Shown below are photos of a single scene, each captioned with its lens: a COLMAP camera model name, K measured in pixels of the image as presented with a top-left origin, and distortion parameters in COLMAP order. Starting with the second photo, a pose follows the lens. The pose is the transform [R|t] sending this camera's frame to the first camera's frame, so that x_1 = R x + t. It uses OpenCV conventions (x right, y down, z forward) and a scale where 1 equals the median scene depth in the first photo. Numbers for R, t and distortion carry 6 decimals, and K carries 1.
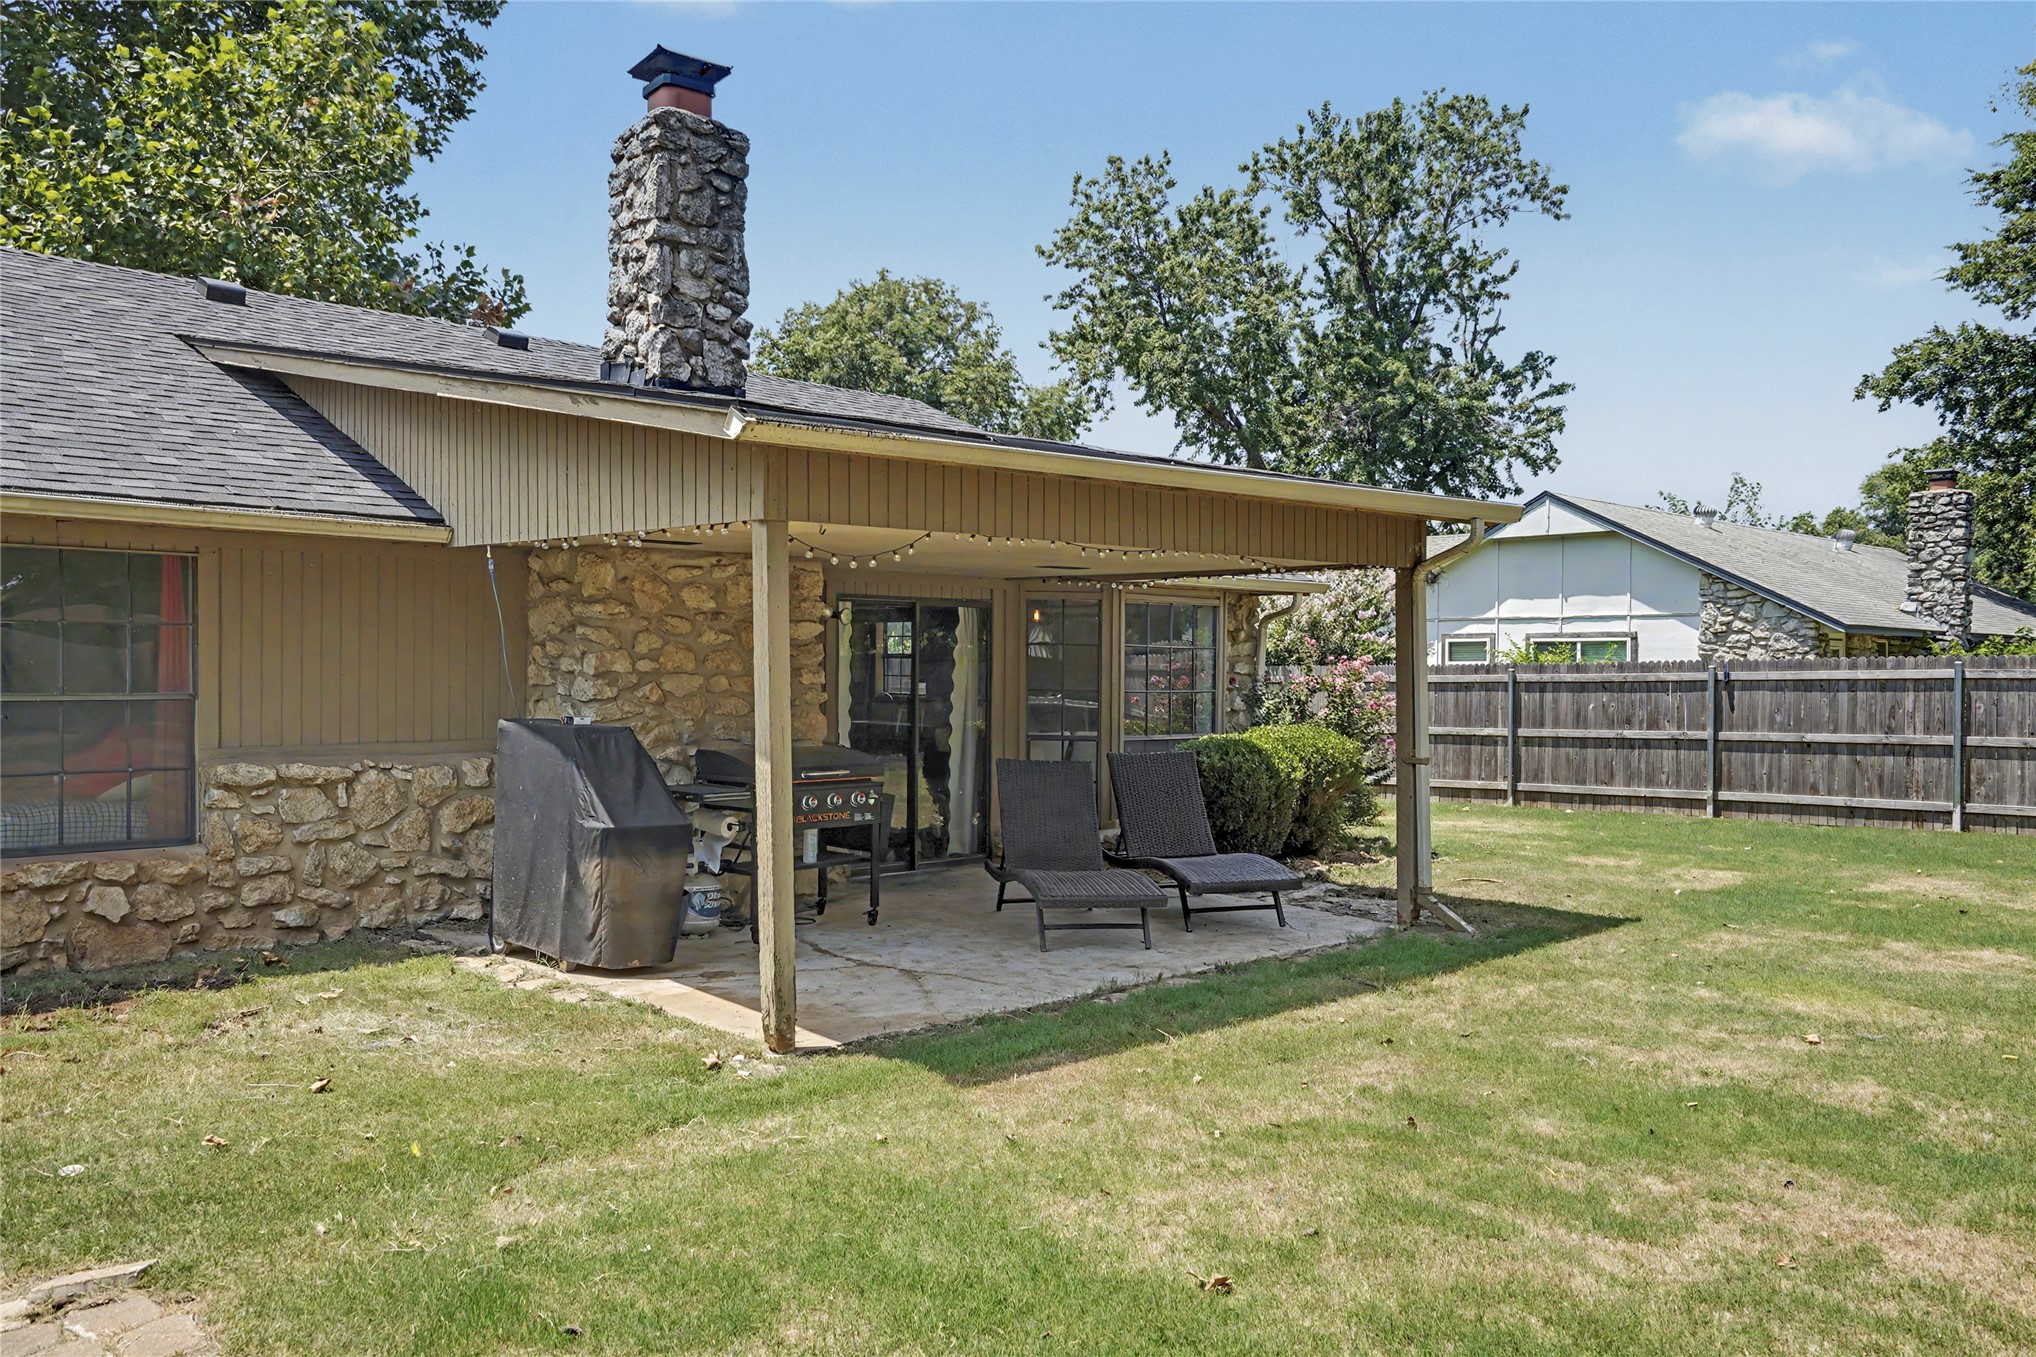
lens RADIAL K [[1540.9, 0, 1016.0], [0, 1540.9, 683.3], [0, 0, 1]] dist [-0.001242, -0.000698]
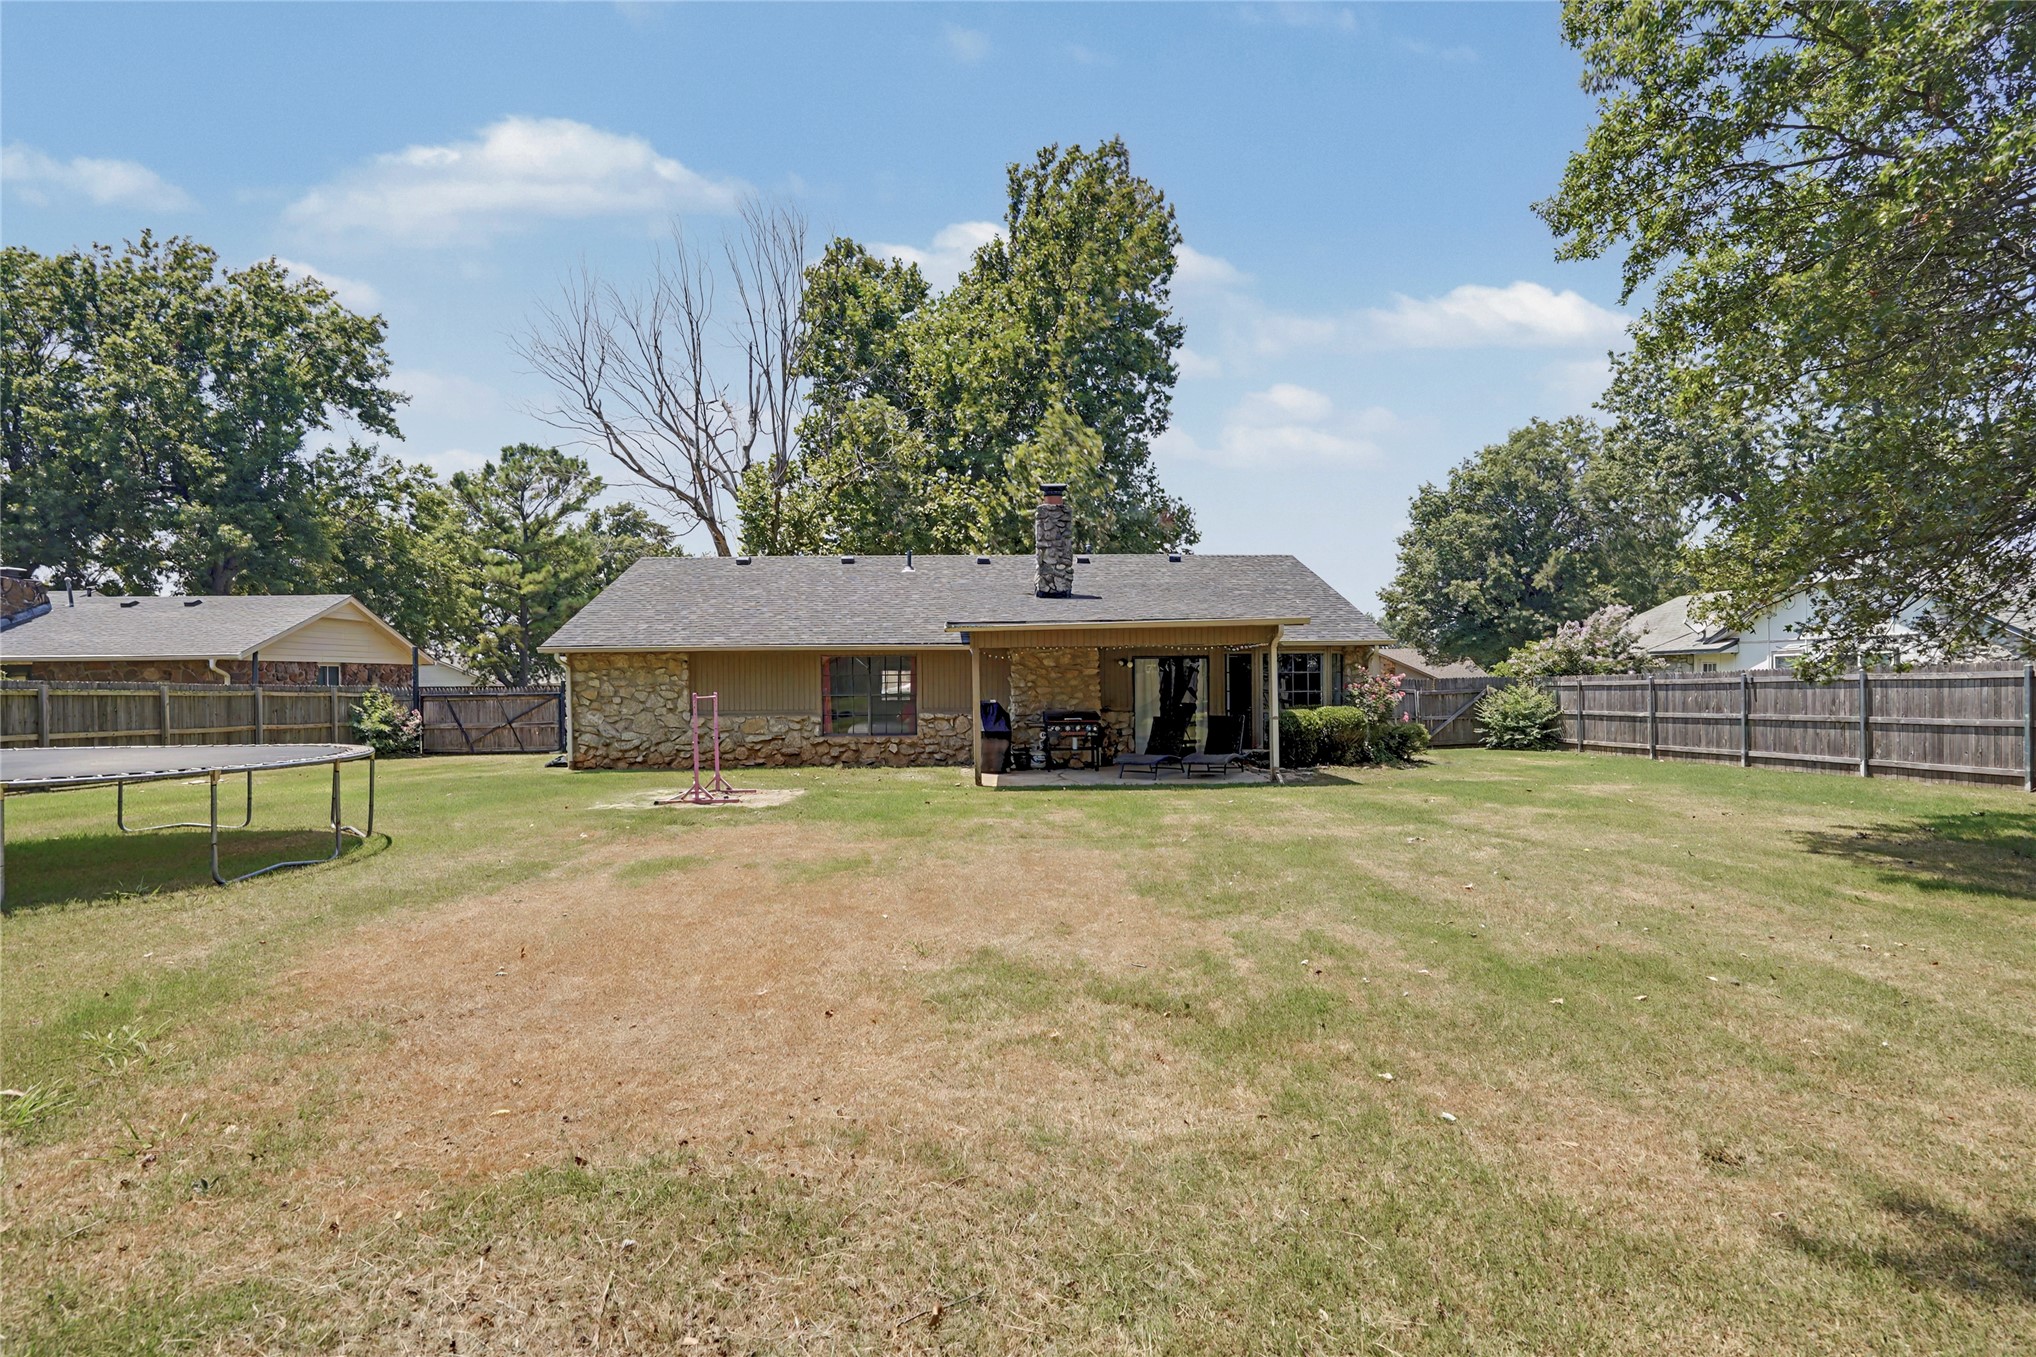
lens RADIAL K [[990.4, 0, 1018.7], [0, 990.4, 683.5], [0, 0, 1]] dist [-0.004218, 0.001652]
pose [[0.769428, -0.012061, -0.638619, 0.539287], [0.007570, 0.999924, -0.009764, 0.003624], [0.638688, 0.002679, 0.769461, -0.302093]]
